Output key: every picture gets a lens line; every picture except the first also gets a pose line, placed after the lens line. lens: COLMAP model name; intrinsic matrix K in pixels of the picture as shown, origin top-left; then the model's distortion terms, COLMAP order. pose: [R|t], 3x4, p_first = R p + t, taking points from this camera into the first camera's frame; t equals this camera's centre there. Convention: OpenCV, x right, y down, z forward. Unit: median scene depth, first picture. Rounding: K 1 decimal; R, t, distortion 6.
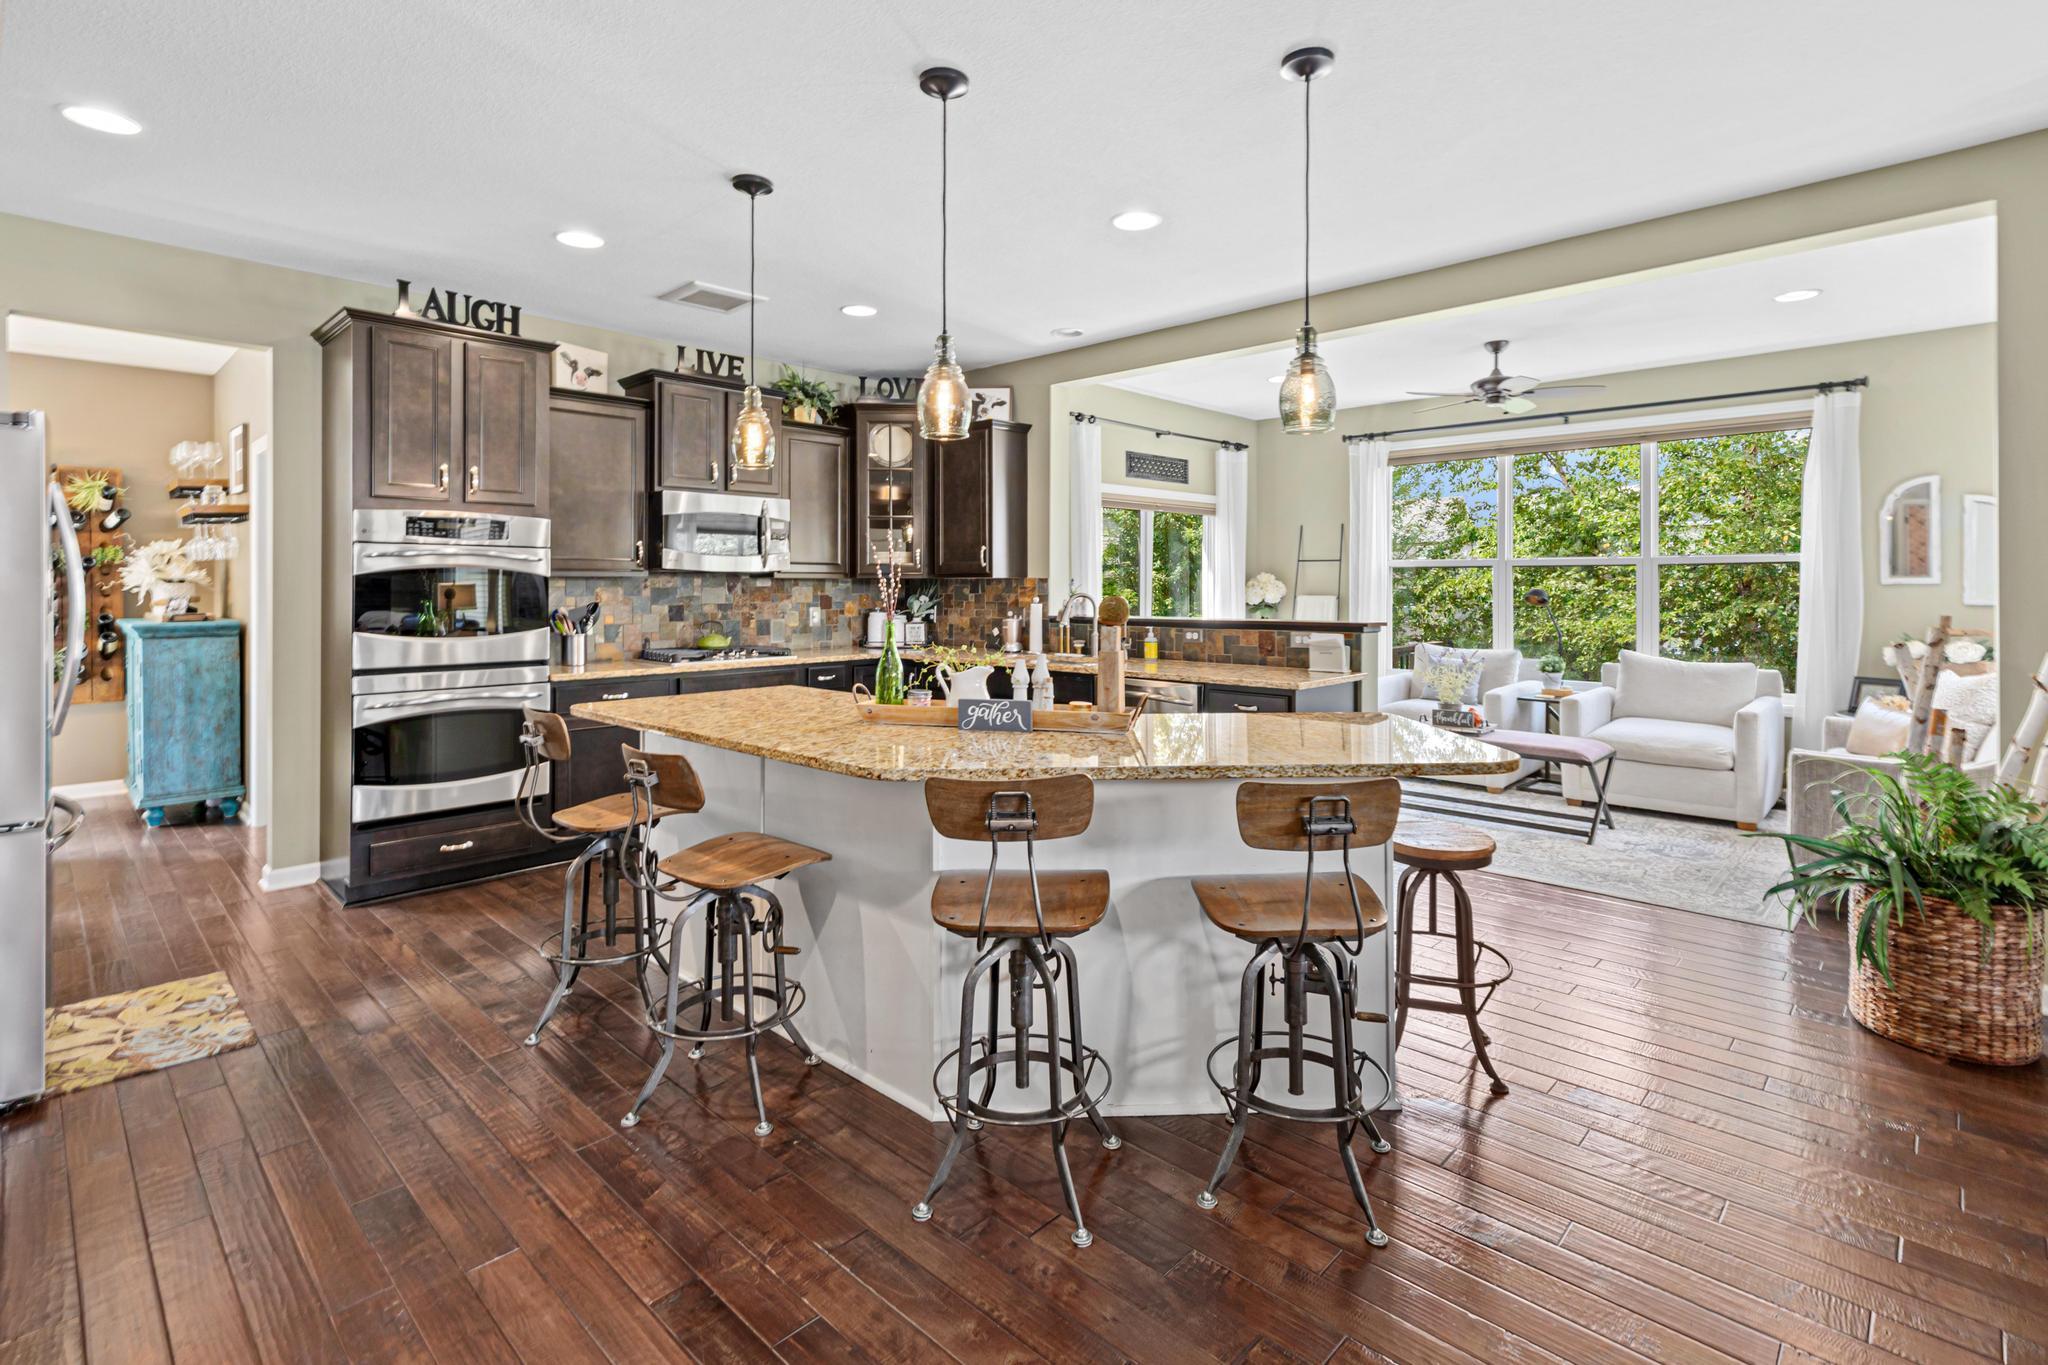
lens RADIAL K [[964.0, 0, 1022.6], [0, 964.0, 594.6], [0, 0, 1]] dist [0.001192, -0.000077]
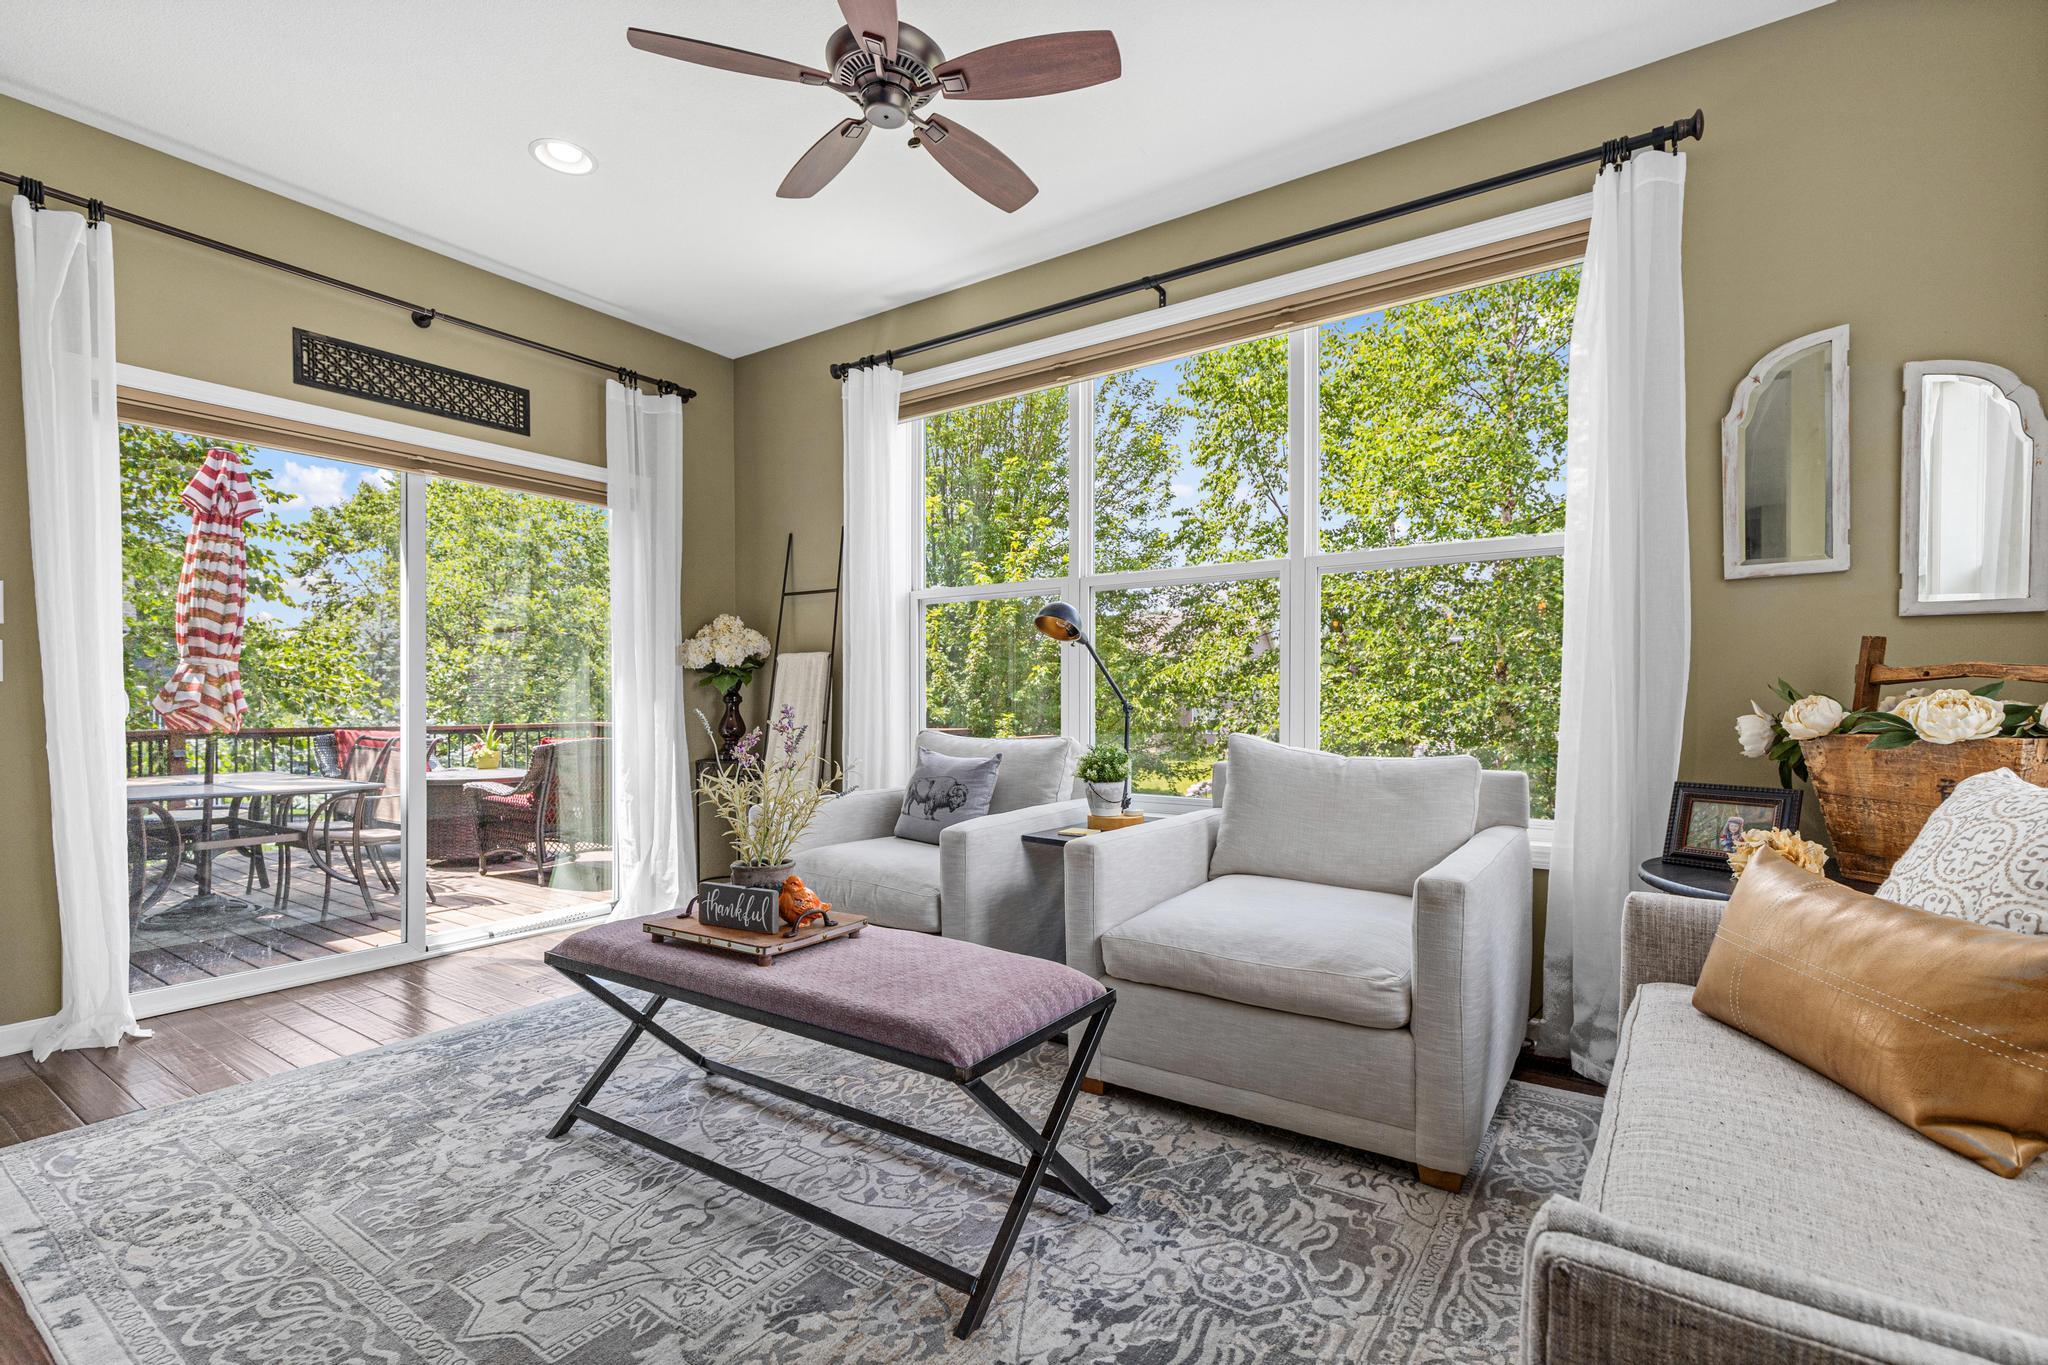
lens RADIAL K [[934.3, 0, 1025.1], [0, 934.3, 711.3], [0, 0, 1]] dist [0.013944, 0.000040]
pose [[0.987587, -0.001300, 0.157069, 0.521273], [0.001416, 0.999999, -0.000628, 0.054561], [-0.157068, 0.000843, 0.987587, 0.647750]]
